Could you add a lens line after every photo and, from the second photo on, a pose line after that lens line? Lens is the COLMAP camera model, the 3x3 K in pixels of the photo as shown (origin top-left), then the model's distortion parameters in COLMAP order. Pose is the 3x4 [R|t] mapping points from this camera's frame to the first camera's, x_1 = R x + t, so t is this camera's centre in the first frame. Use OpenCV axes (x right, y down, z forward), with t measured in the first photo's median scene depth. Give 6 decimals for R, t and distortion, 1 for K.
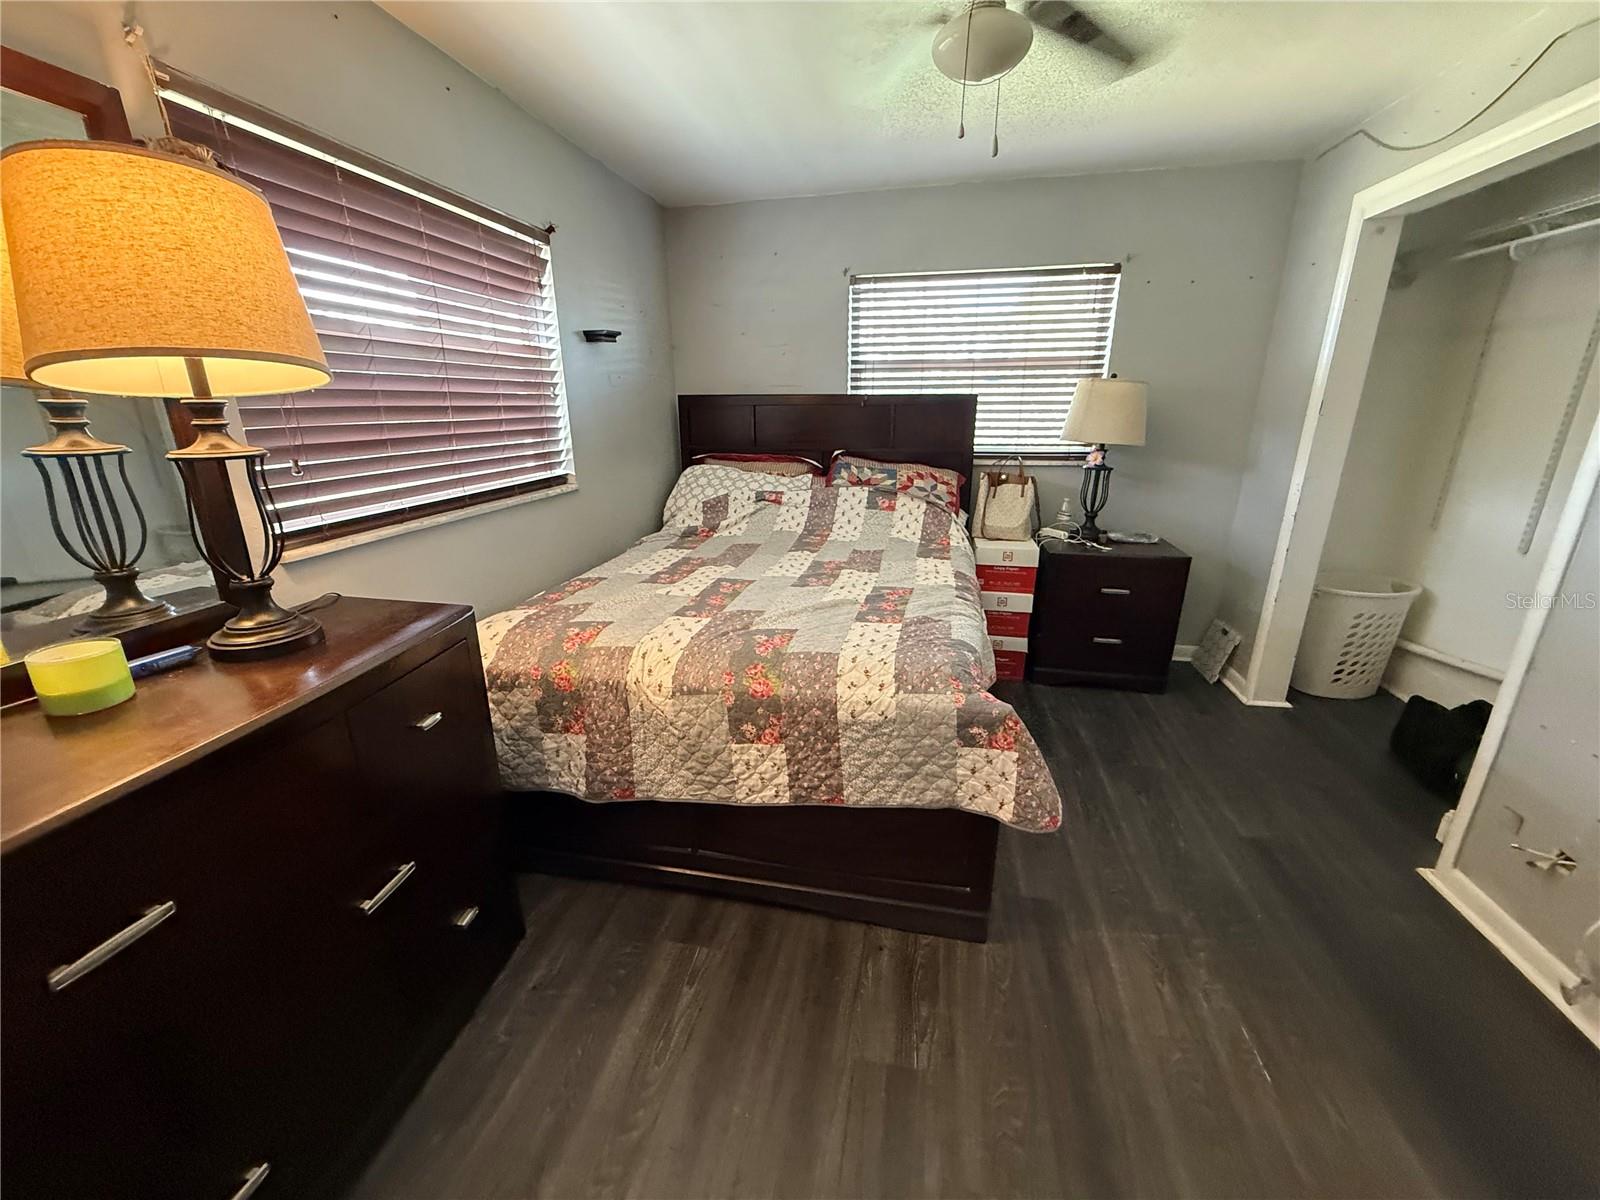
lens RADIAL K [[637.4, 0, 796.1], [0, 637.4, 600.3], [0, 0, 1]] dist [0.000250, -0.000193]
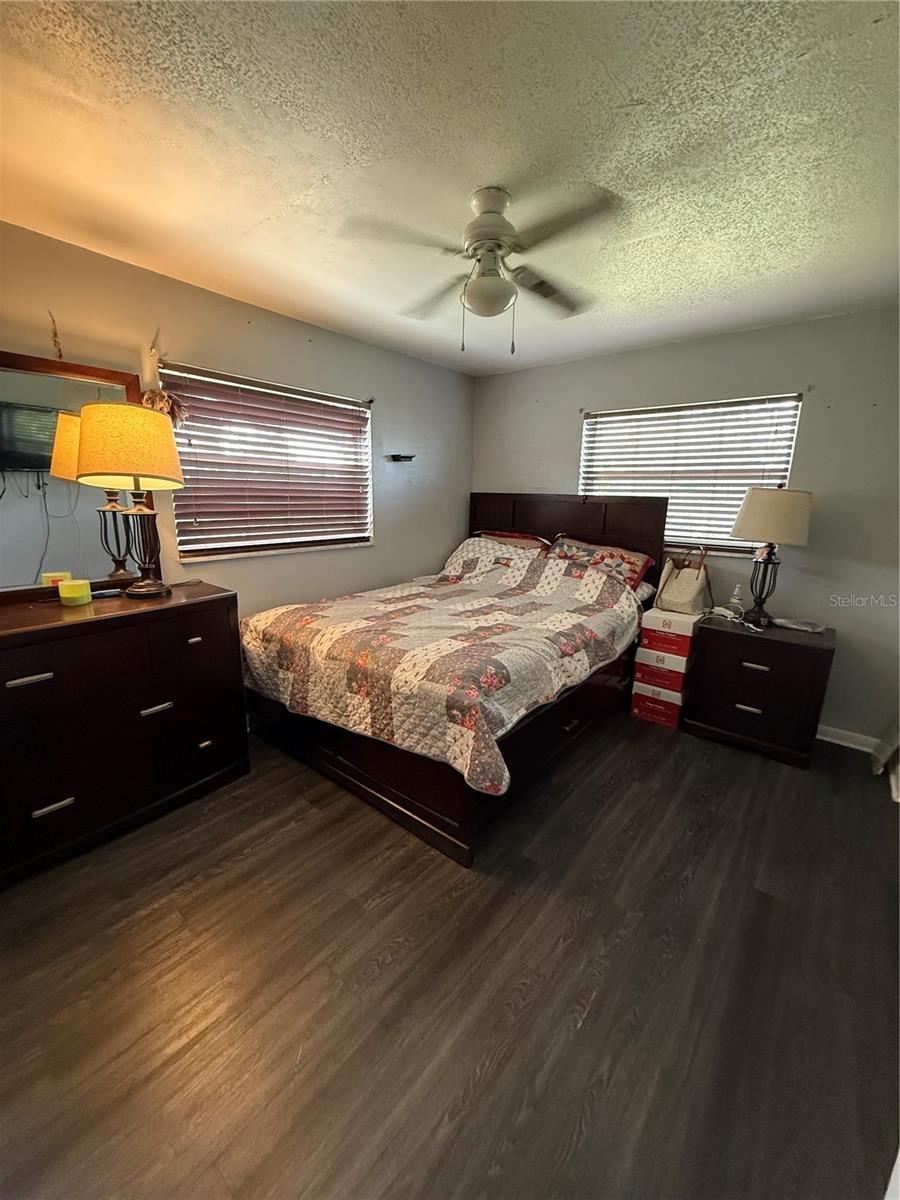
lens RADIAL K [[478.1, 0, 452.9], [0, 478.1, 598.8], [0, 0, 1]] dist [0.000250, -0.000193]
pose [[0.886635, 0.123071, -0.445794, 0.523405], [-0.161739, 0.985587, -0.049589, -0.004473], [0.433265, 0.116069, 0.893761, -0.042293]]
